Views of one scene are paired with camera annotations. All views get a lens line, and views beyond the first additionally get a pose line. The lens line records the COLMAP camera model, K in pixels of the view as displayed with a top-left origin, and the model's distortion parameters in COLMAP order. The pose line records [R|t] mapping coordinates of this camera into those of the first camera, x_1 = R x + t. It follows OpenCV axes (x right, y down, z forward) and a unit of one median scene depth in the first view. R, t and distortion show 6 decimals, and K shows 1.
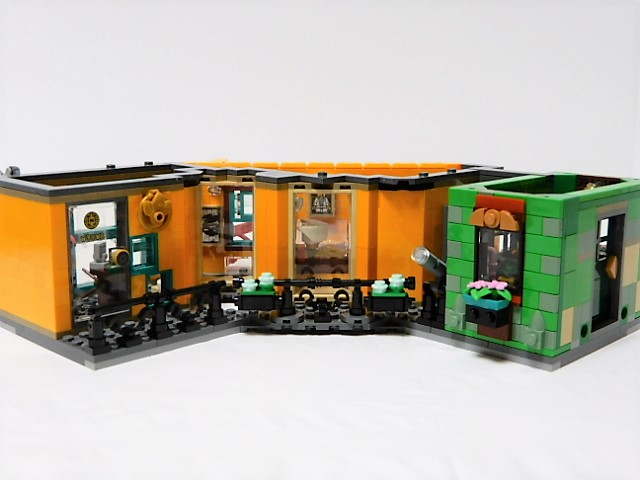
lens RADIAL K [[849.0, 0, 319.4], [0, 849.0, 238.0], [0, 0, 1]] dist [-0.006476, 0.000000]
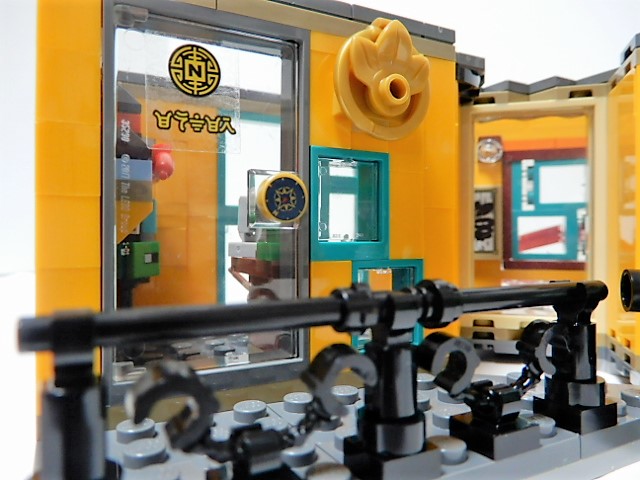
lens RADIAL K [[510.4, 0, 316.2], [0, 510.4, 239.3], [0, 0, 1]] dist [0.068220, 0.002562]
pose [[0.952706, -0.007005, -0.303812, -0.144478], [-0.046754, 0.984453, -0.169312, 0.067437], [0.300274, 0.175509, 0.937567, 0.744093]]
